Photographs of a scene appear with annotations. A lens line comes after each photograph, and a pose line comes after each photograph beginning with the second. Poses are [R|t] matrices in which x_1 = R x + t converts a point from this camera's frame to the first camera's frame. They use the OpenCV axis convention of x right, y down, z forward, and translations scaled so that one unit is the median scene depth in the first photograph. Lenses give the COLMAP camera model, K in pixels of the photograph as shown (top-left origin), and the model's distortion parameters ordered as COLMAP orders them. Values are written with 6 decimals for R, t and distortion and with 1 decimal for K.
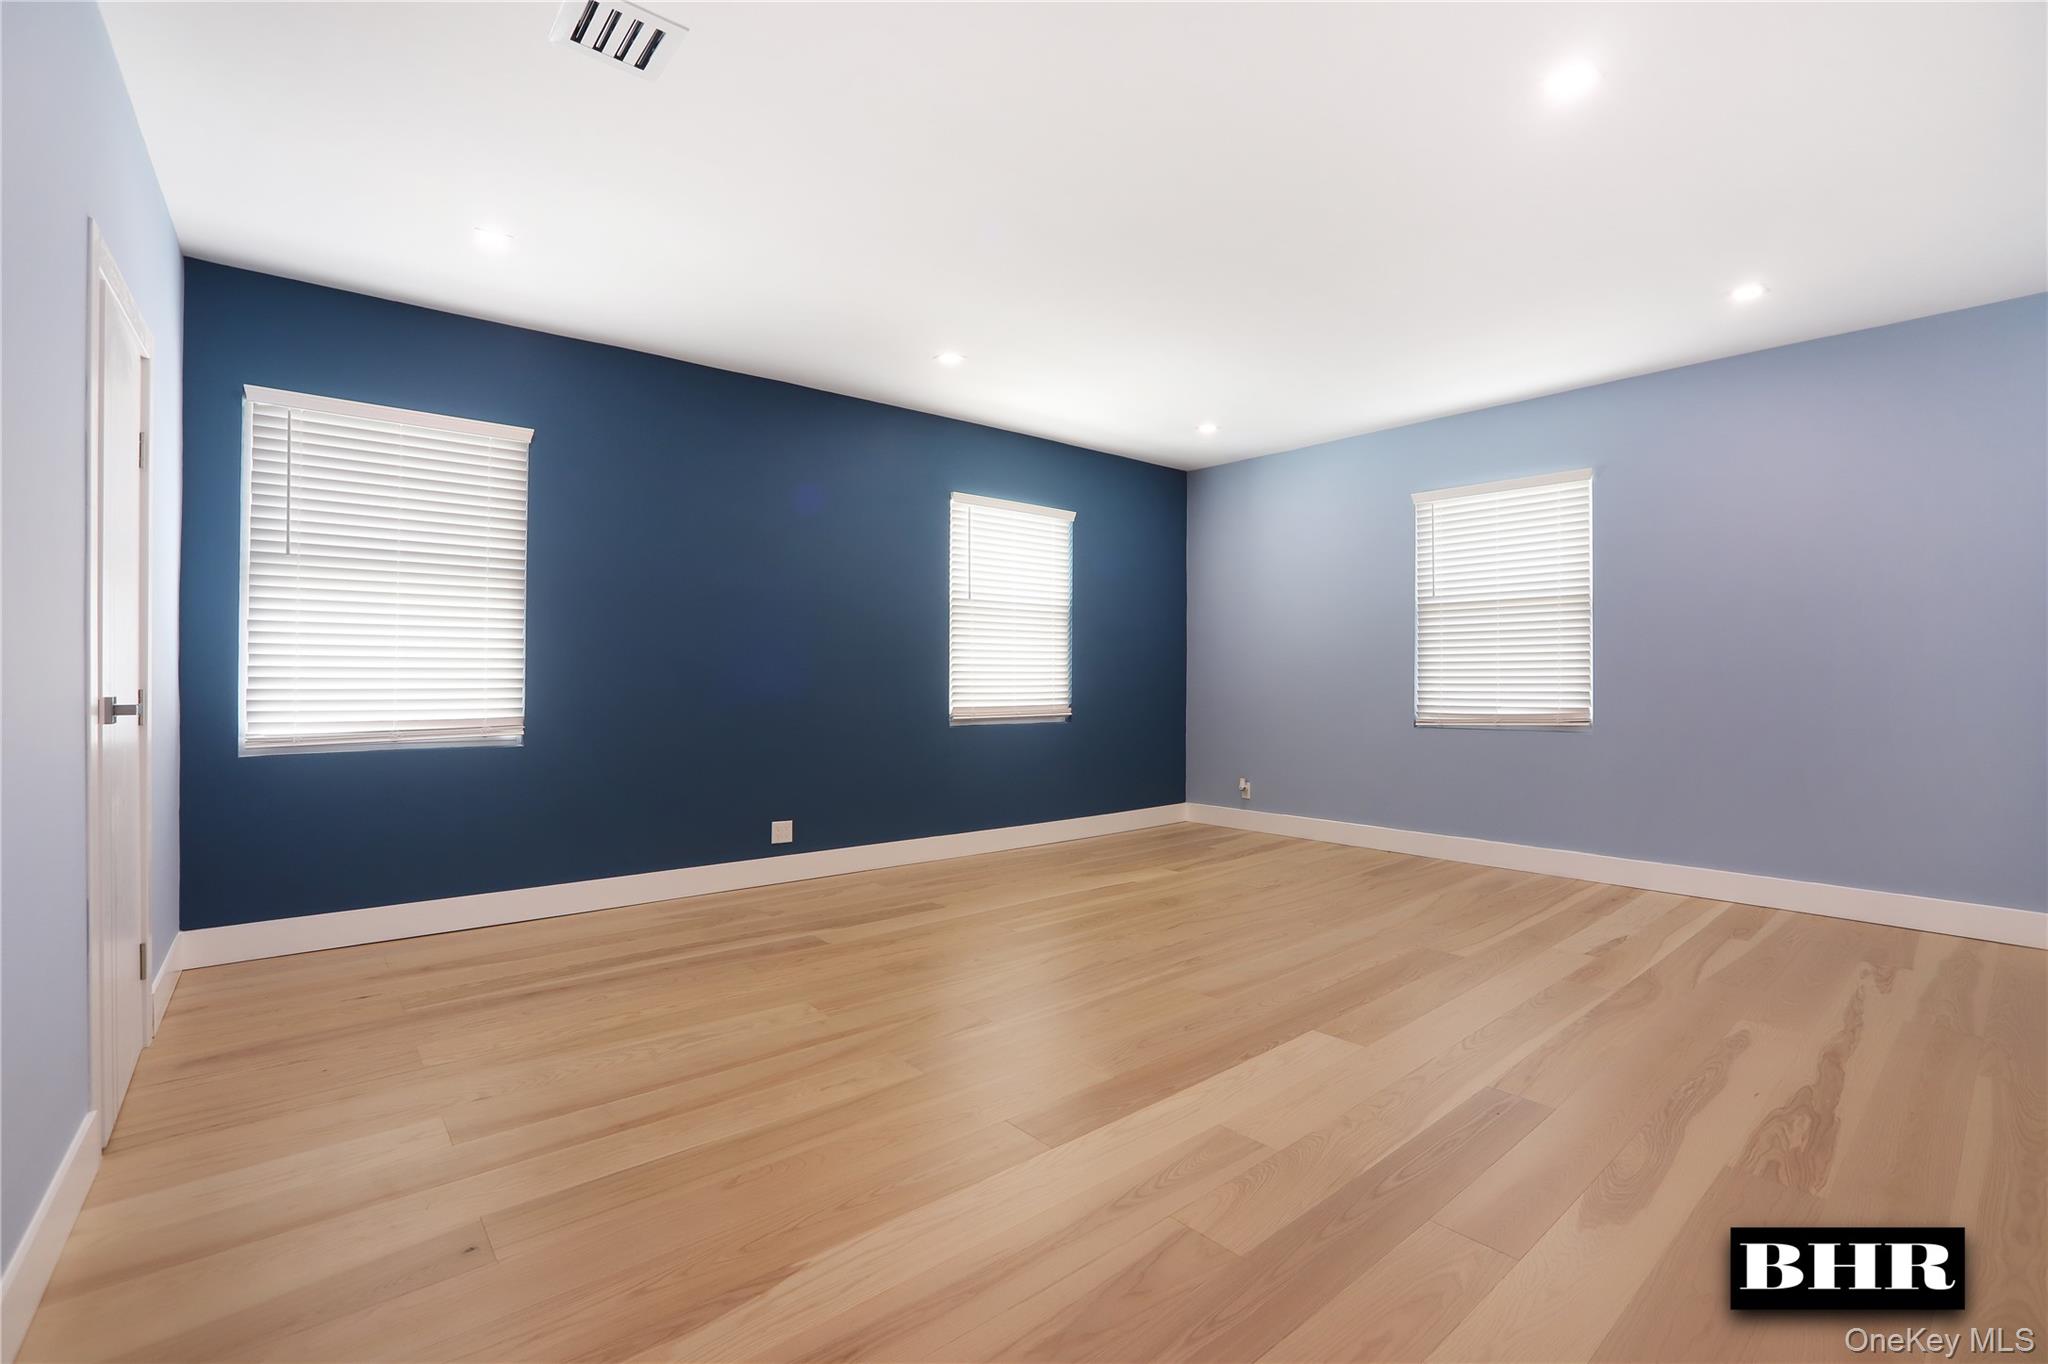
lens RADIAL K [[914.3, 0, 1024.0], [0, 914.3, 682.0], [0, 0, 1]] dist [-0.033790, 0.000525]
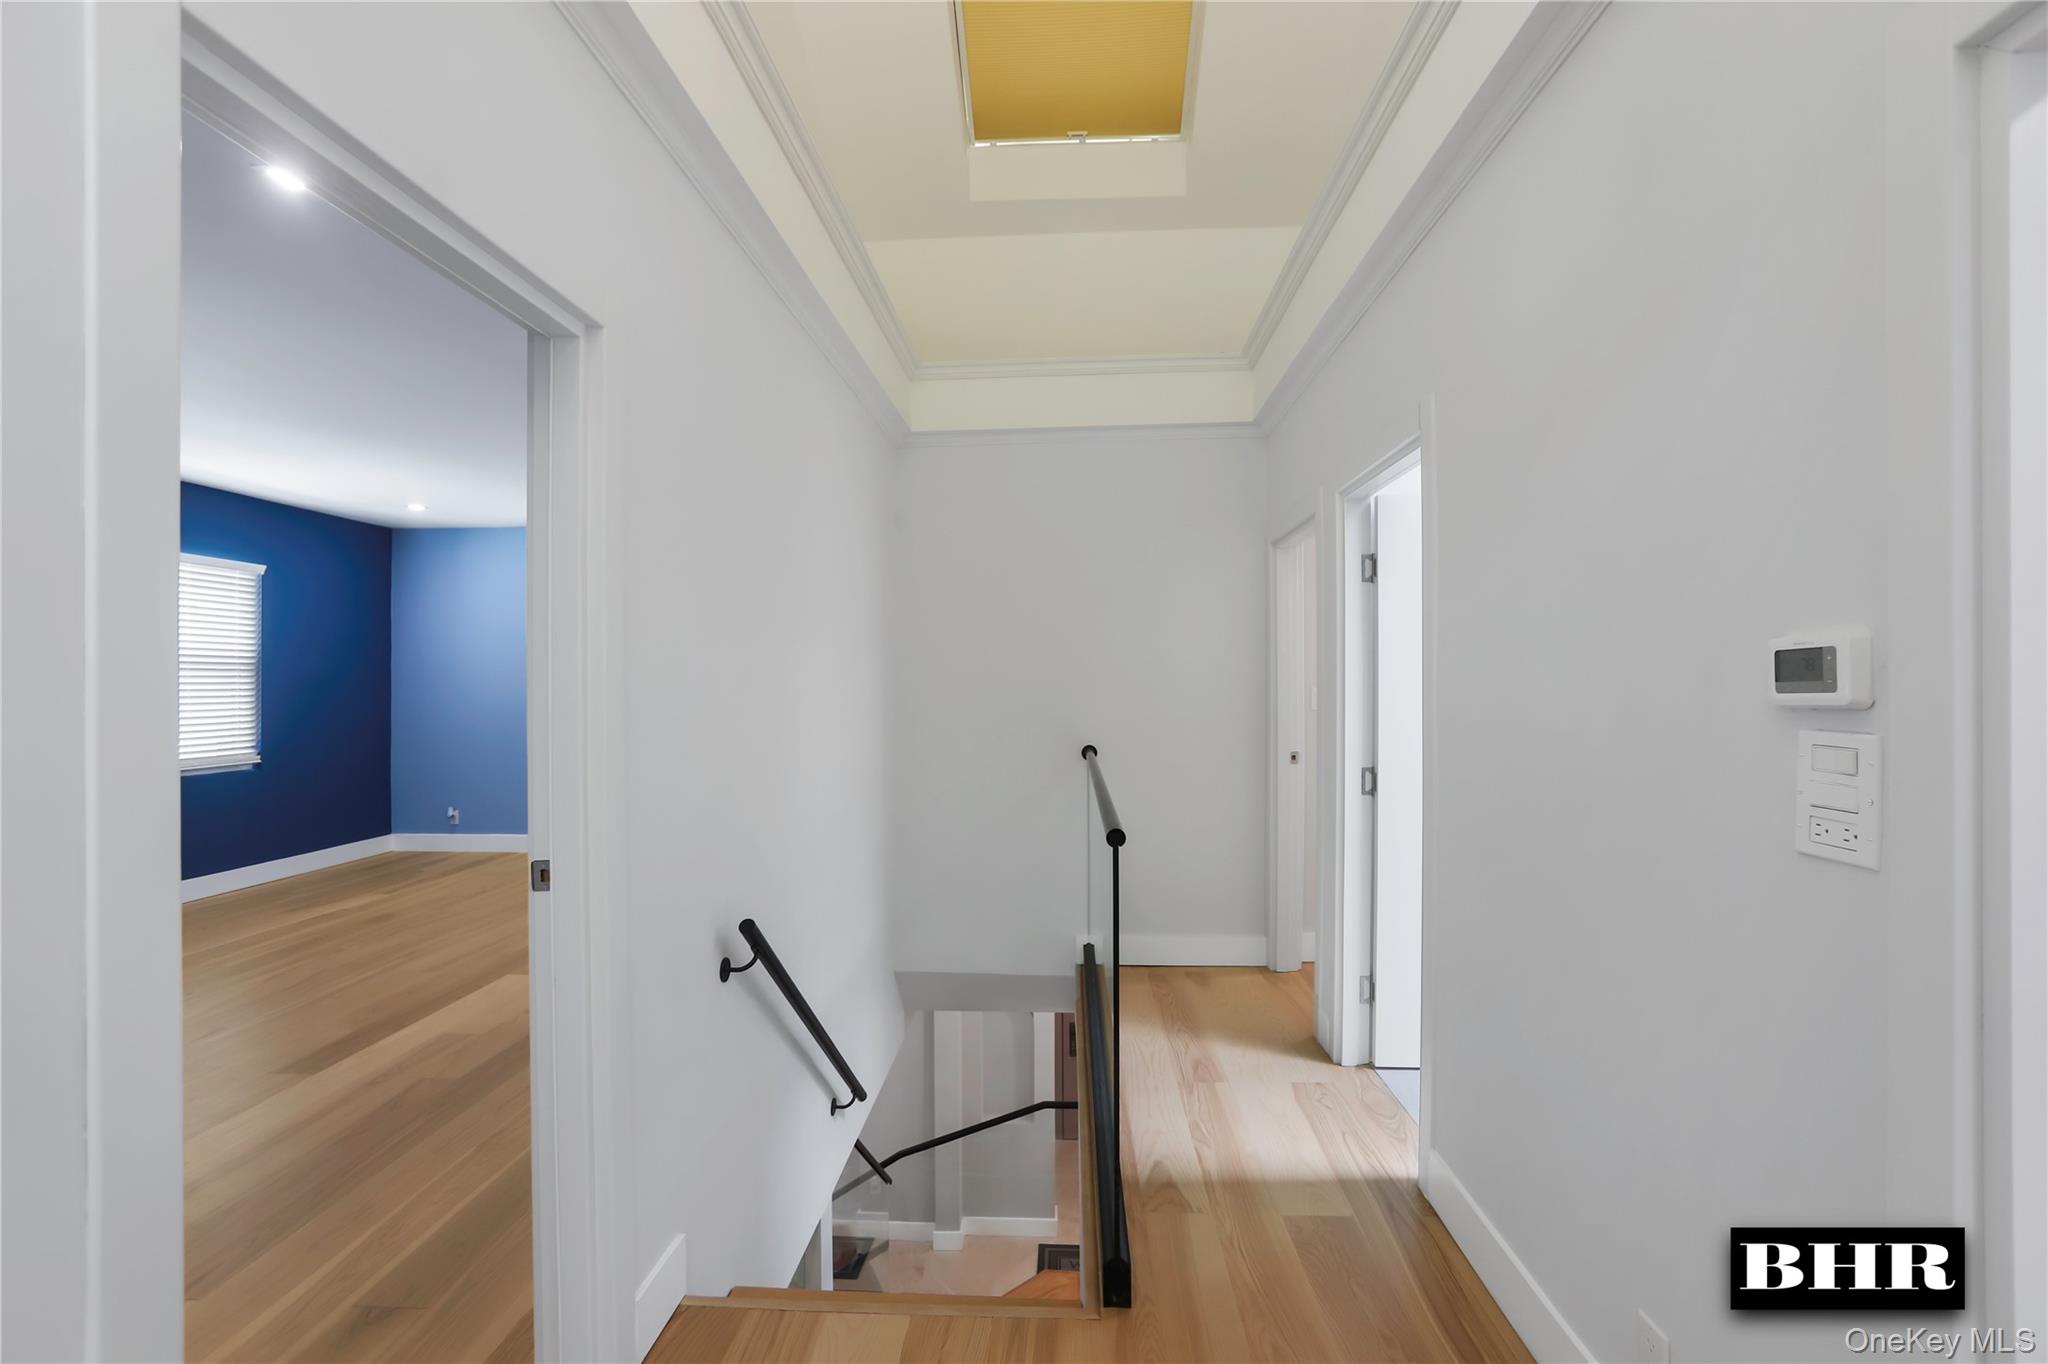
lens RADIAL K [[901.3, 0, 1024.0], [0, 901.3, 682.0], [0, 0, 1]] dist [0.003089, 0.000356]
pose [[0.692665, 0.002253, 0.721255, -0.126173], [-0.000092, 0.999995, -0.003035, -0.075641], [-0.721259, 0.002035, 0.692663, -0.483658]]
